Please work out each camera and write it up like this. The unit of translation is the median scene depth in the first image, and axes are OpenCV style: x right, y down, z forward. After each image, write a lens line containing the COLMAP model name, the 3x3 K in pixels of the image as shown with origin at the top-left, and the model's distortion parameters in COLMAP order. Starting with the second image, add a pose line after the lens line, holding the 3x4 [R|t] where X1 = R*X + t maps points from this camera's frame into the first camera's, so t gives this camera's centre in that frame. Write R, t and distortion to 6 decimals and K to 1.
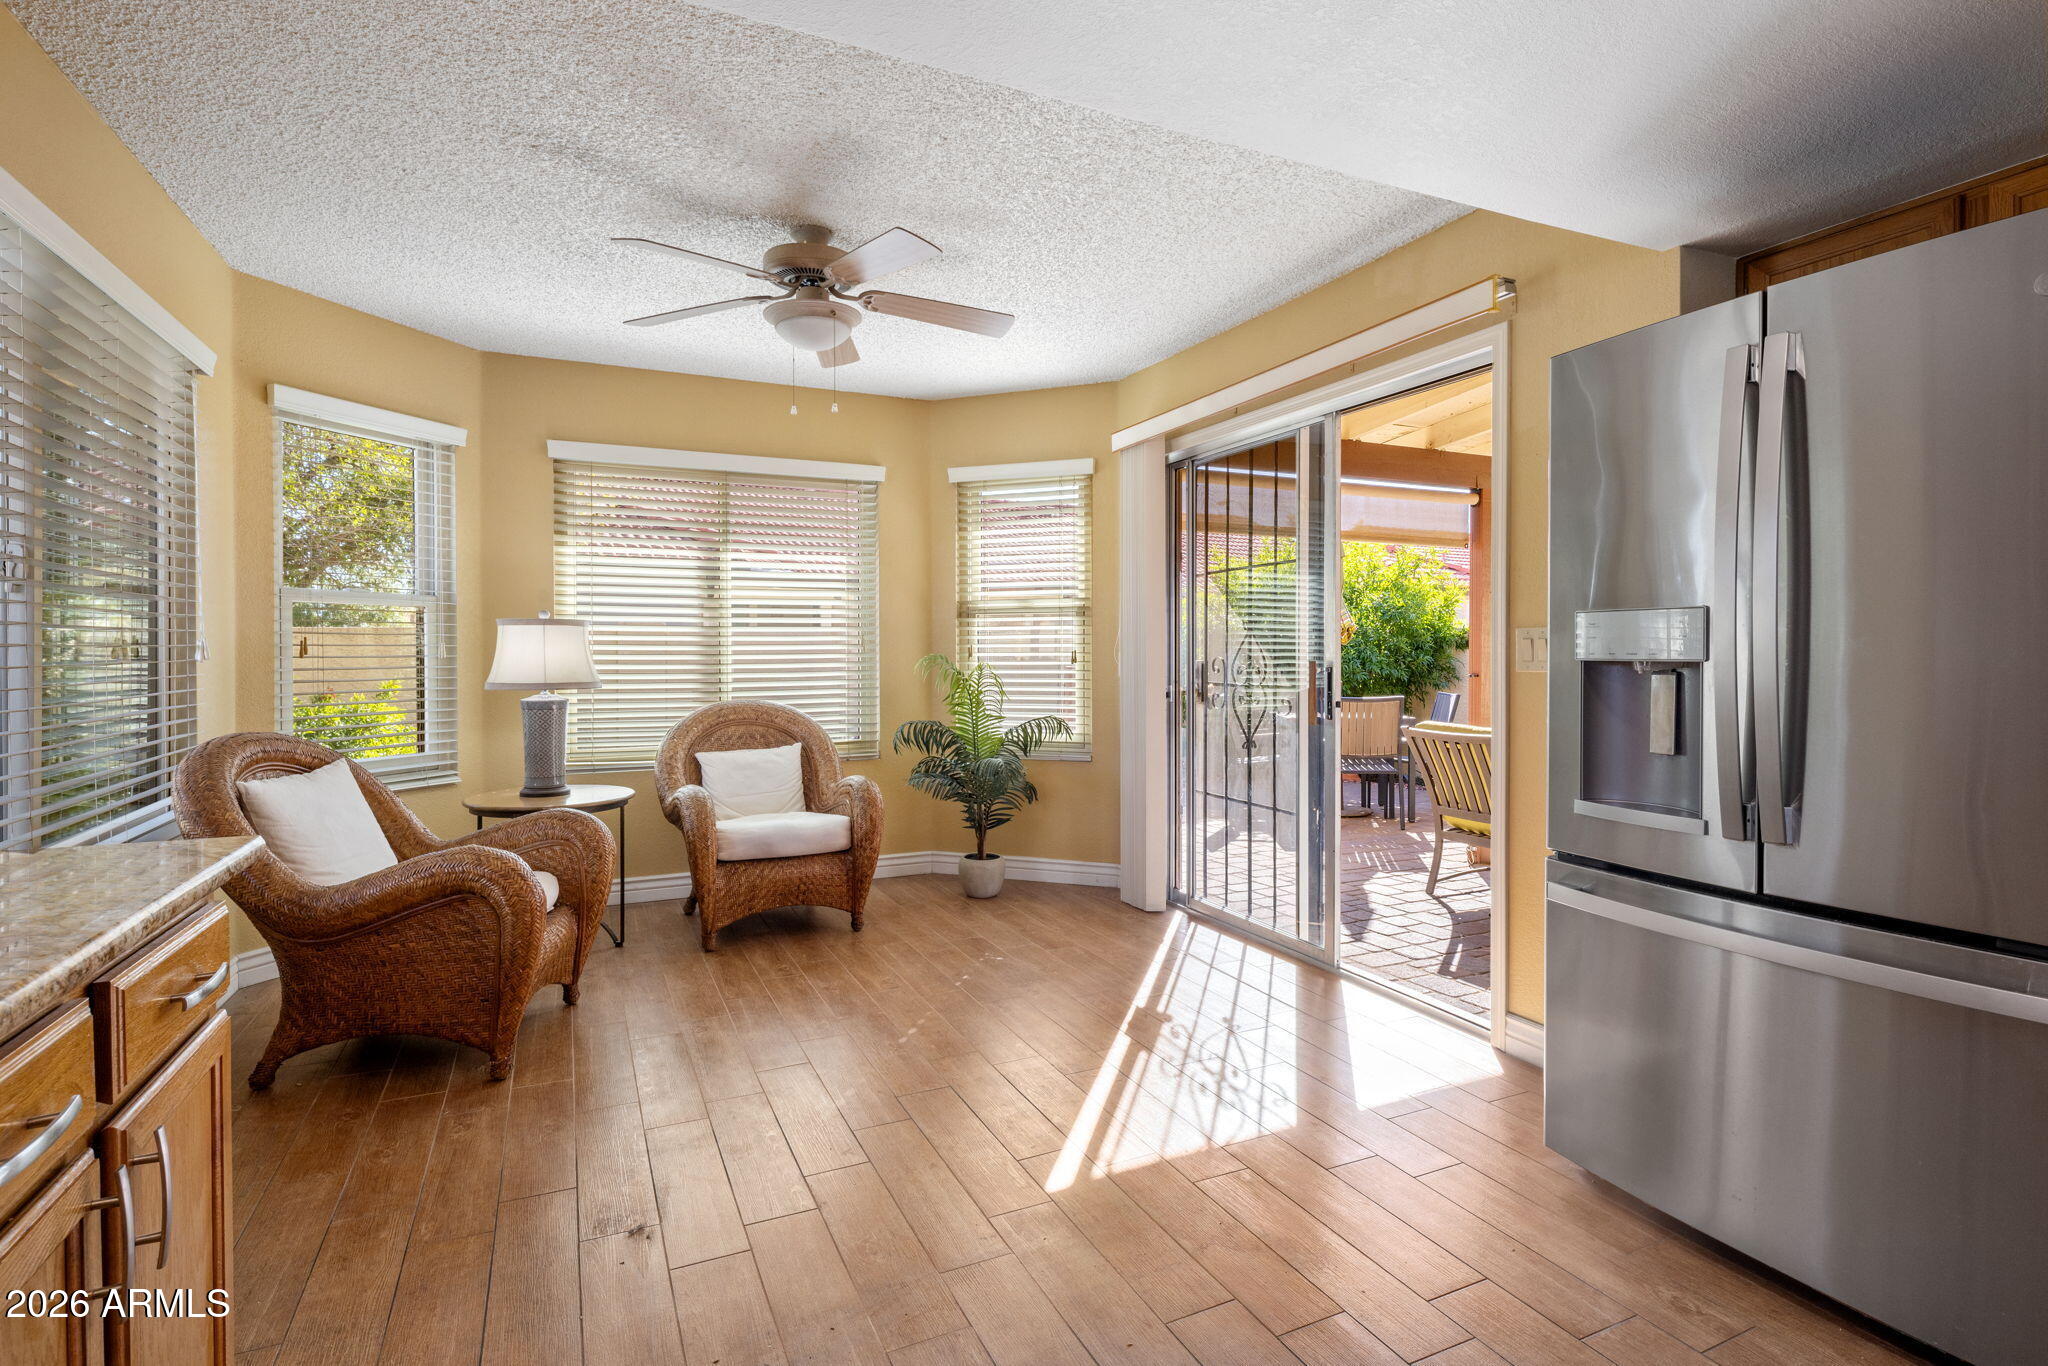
lens RADIAL K [[1007.0, 0, 1028.3], [0, 1007.0, 675.3], [0, 0, 1]] dist [0.001873, 0.000587]
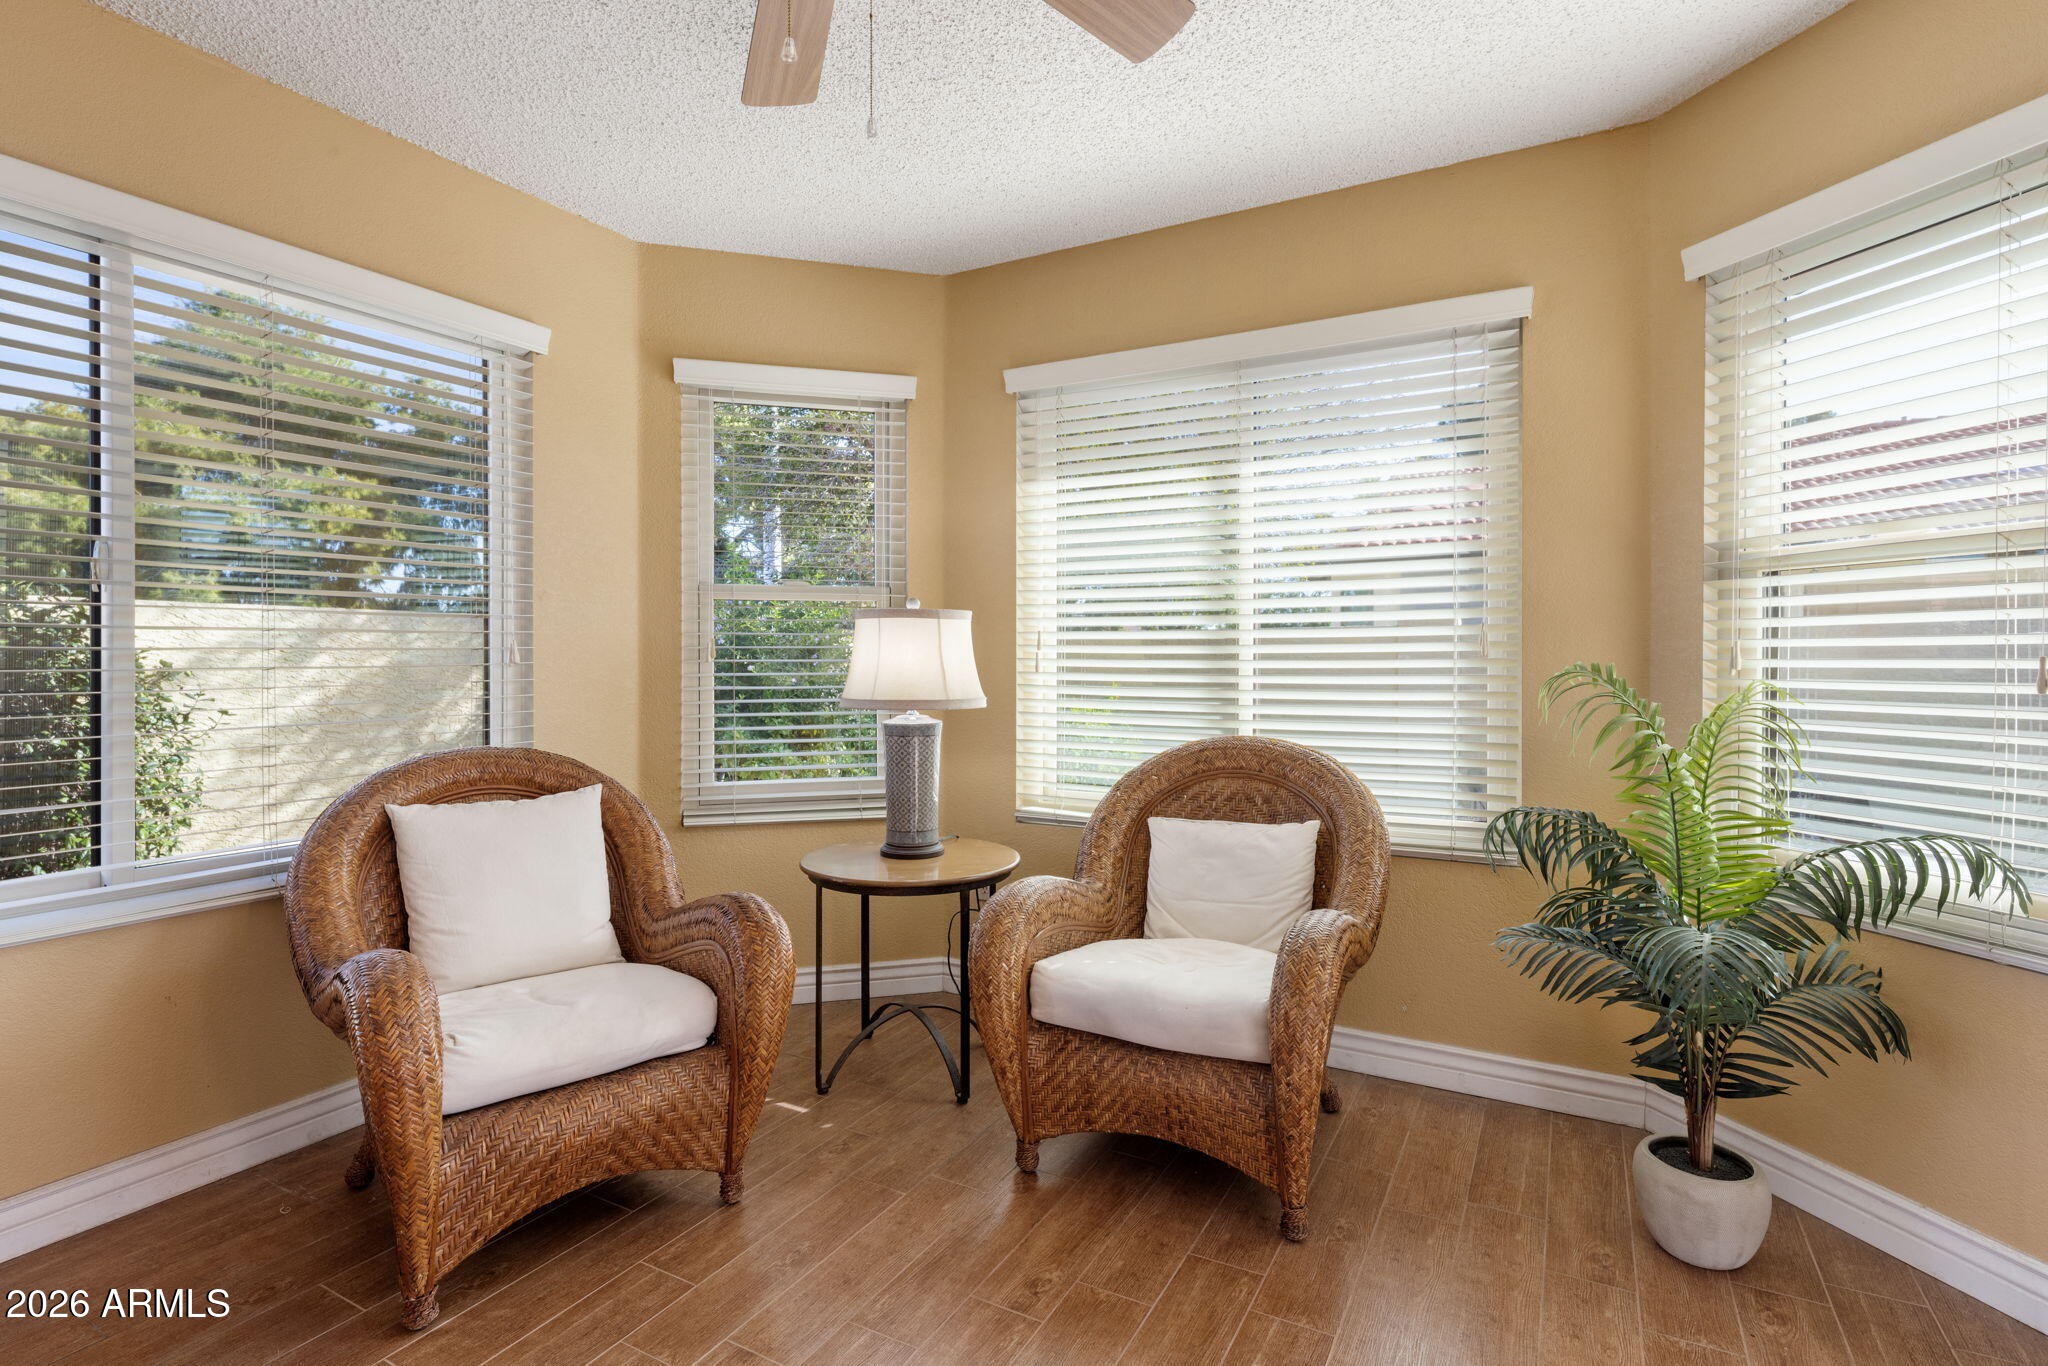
lens RADIAL K [[1007.0, 0, 1023.6], [0, 1007.0, 664.7], [0, 0, 1]] dist [0.001873, 0.000587]
pose [[0.583599, 0.011293, -0.811964, 0.131903], [-0.019816, 0.999804, -0.000337, -0.016084], [0.811800, 0.016287, 0.583708, 0.568351]]
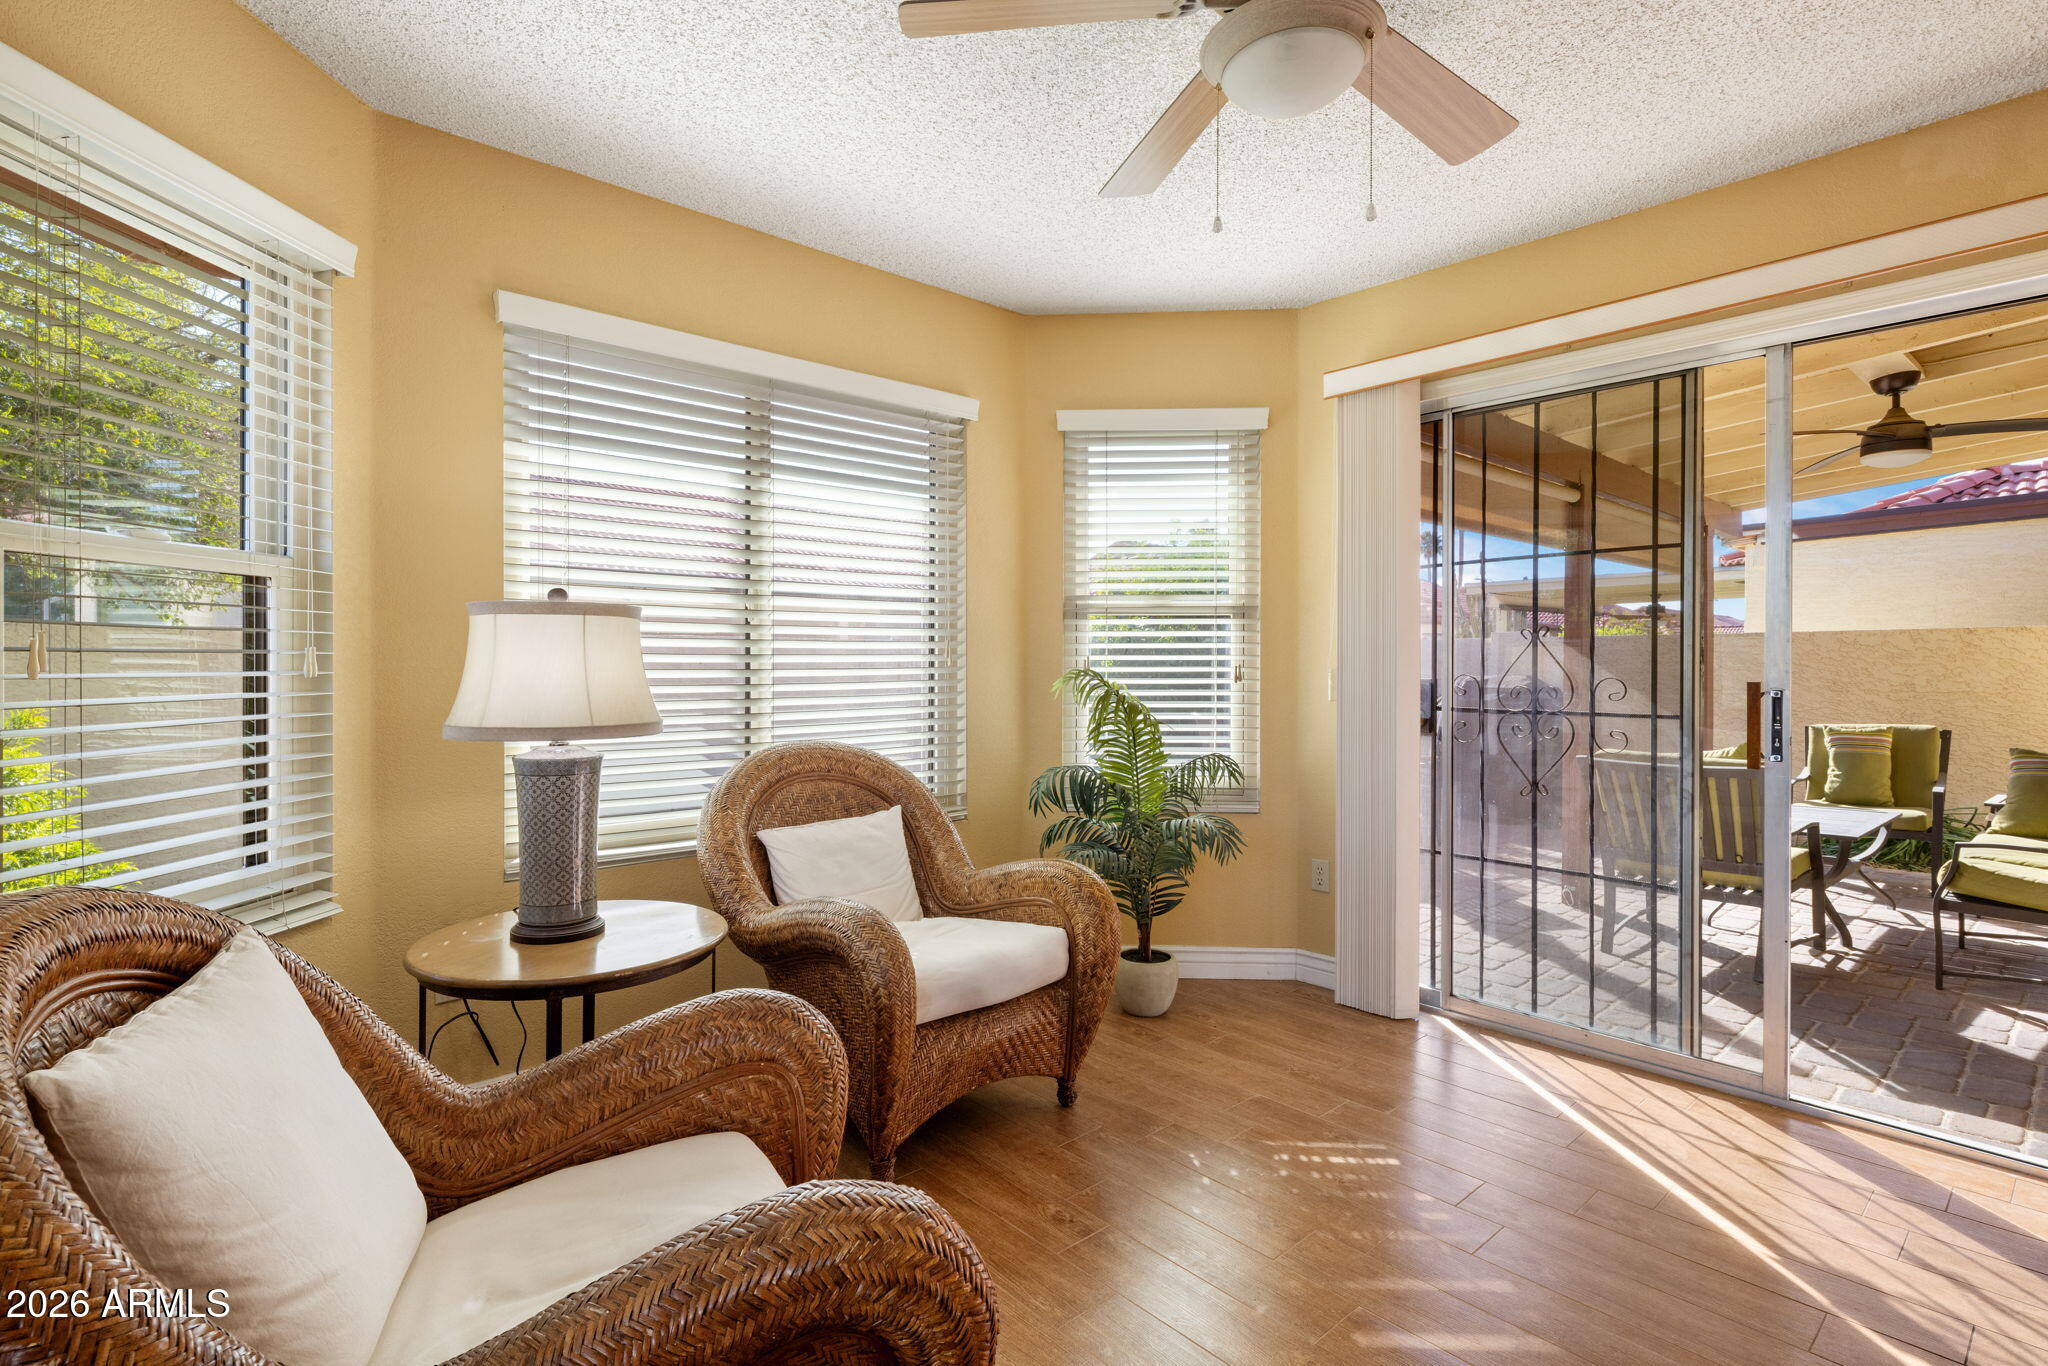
lens RADIAL K [[1007.0, 0, 1020.6], [0, 1007.0, 672.8], [0, 0, 1]] dist [0.001873, 0.000587]
pose [[0.954081, 0.001966, 0.299543, -0.360853], [0.001374, 0.999939, -0.010942, -0.012224], [-0.299546, 0.010851, 0.954020, 0.370427]]
